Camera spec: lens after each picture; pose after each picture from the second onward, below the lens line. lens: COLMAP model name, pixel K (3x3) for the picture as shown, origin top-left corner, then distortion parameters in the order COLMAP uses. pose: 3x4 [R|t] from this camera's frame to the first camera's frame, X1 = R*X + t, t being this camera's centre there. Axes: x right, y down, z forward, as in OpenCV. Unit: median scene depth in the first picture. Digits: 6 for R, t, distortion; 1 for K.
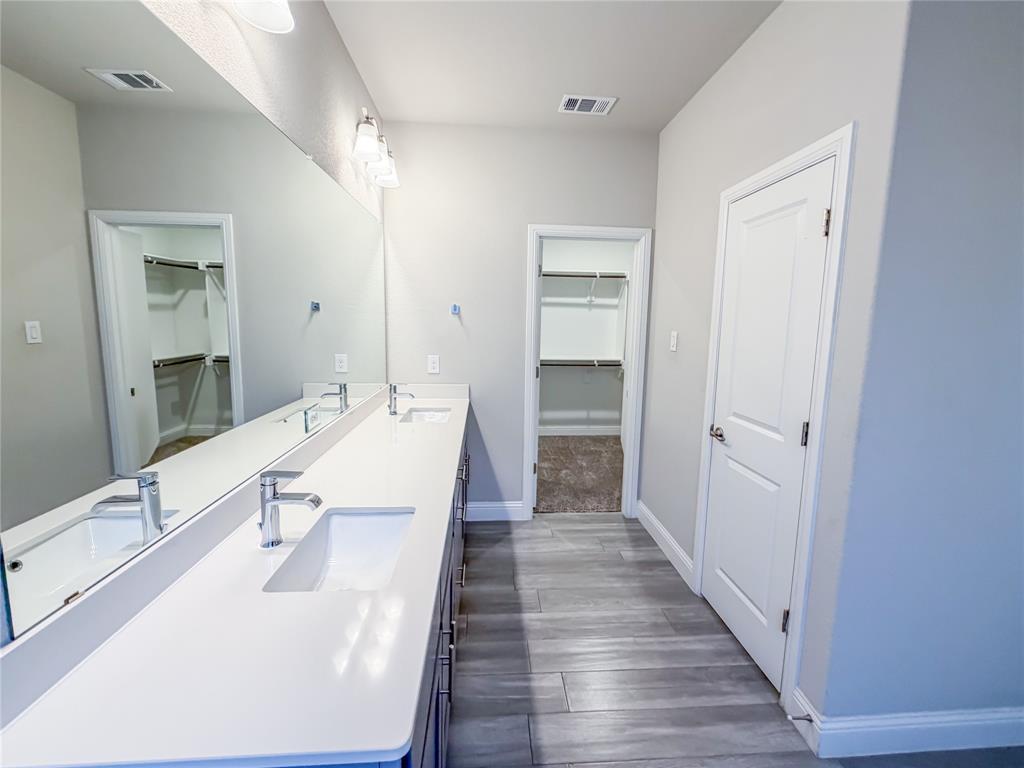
lens RADIAL K [[416.9, 0, 513.3], [0, 416.9, 368.3], [0, 0, 1]] dist [0.000614, -0.000316]
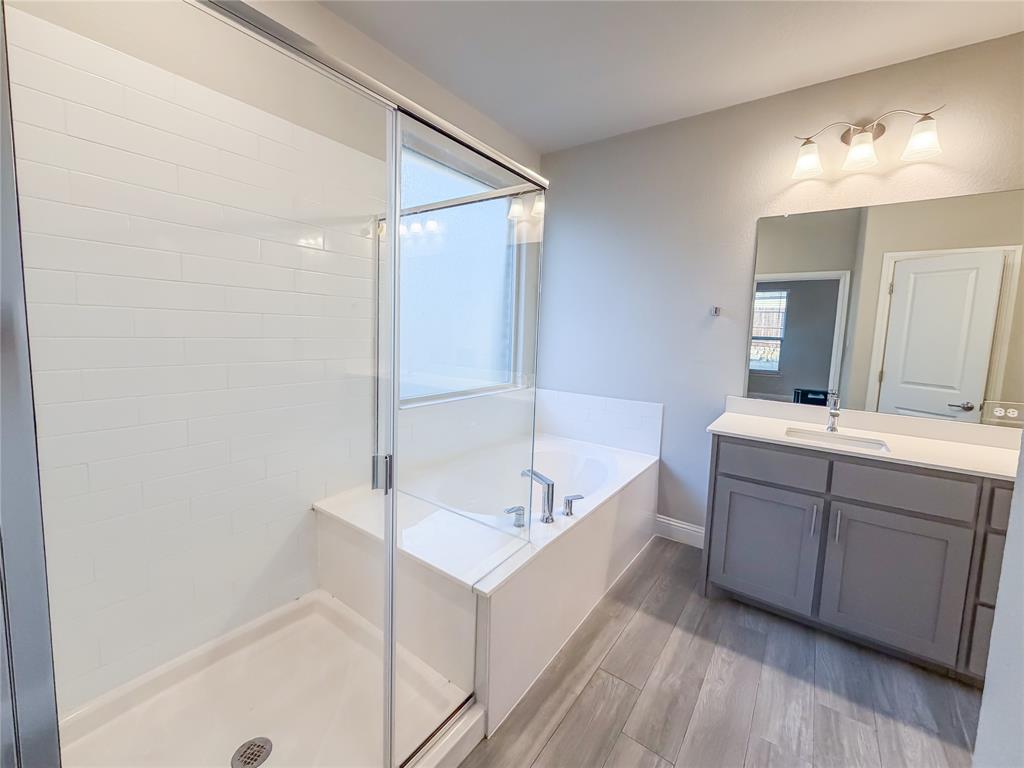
lens RADIAL K [[416.9, 0, 513.3], [0, 416.9, 368.3], [0, 0, 1]] dist [0.000614, -0.000316]
pose [[-0.638995, 0.034919, -0.768418, 0.793712], [-0.138560, 0.977403, 0.159638, 0.001918], [0.756628, 0.208480, -0.619718, 0.400769]]
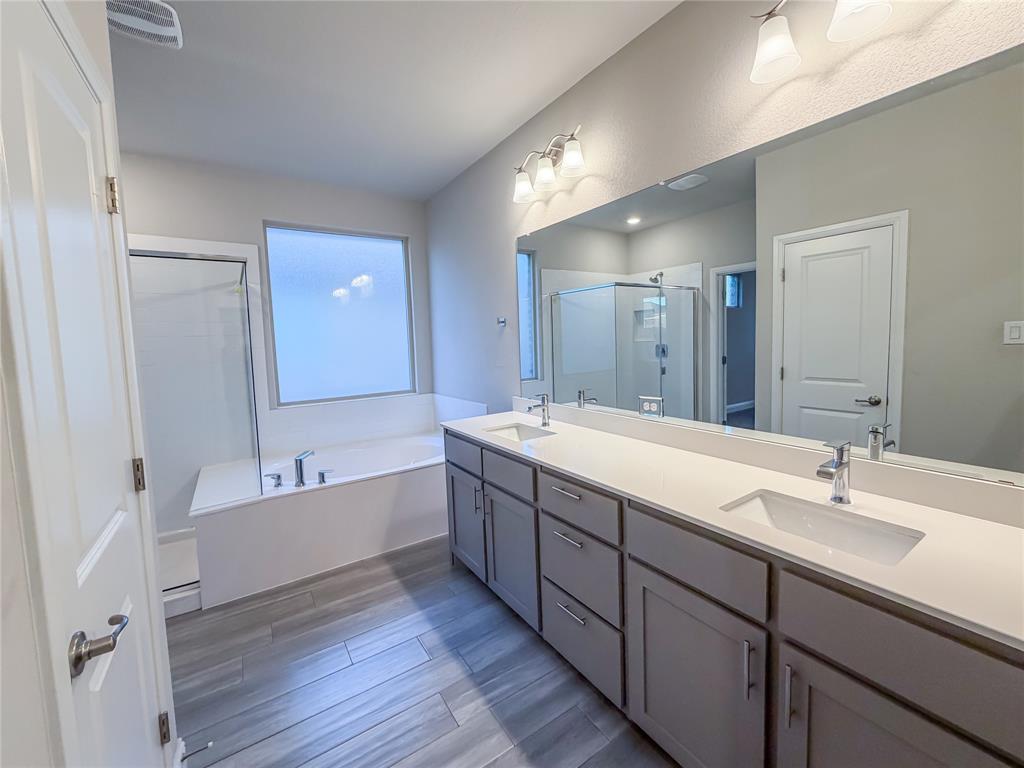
lens RADIAL K [[416.9, 0, 513.3], [0, 416.9, 368.3], [0, 0, 1]] dist [0.000614, -0.000316]
pose [[-0.867570, 0.047277, -0.495063, 0.272251], [-0.042606, 0.984746, 0.168704, -0.105467], [0.495487, 0.167455, -0.852321, 1.102694]]
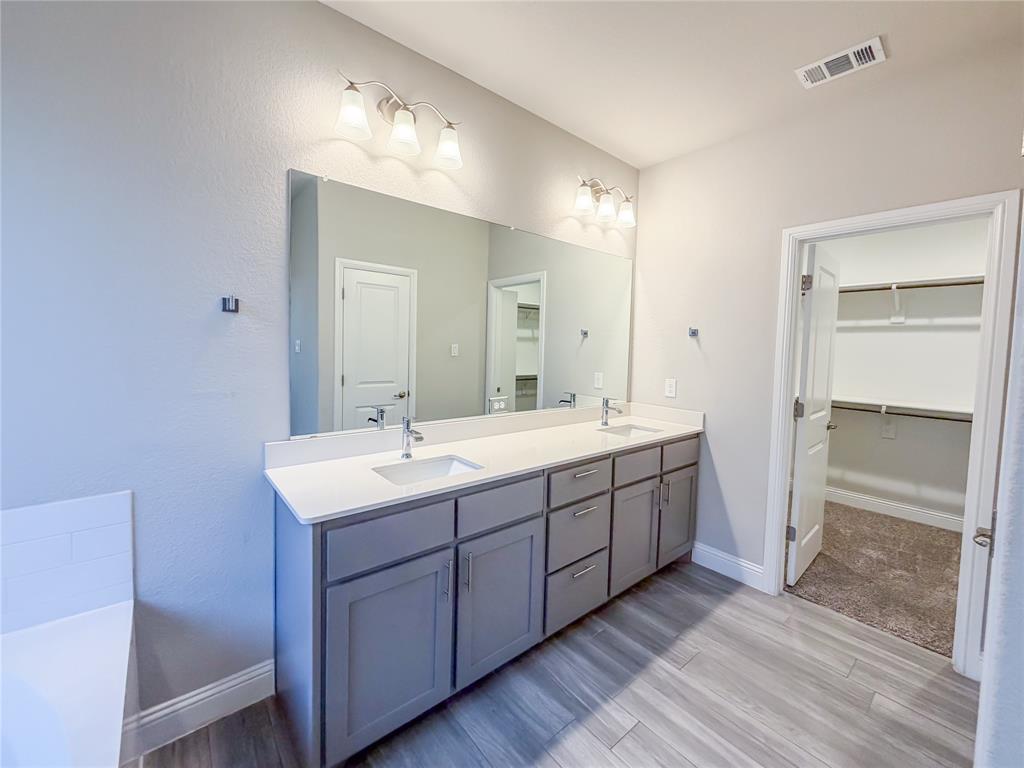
lens RADIAL K [[416.9, 0, 513.3], [0, 416.9, 368.3], [0, 0, 1]] dist [0.000614, -0.000316]
pose [[0.591228, 0.040166, -0.805503, 0.427374], [-0.112363, 0.993121, -0.032952, 0.021519], [0.798639, 0.109991, 0.591674, 0.108626]]
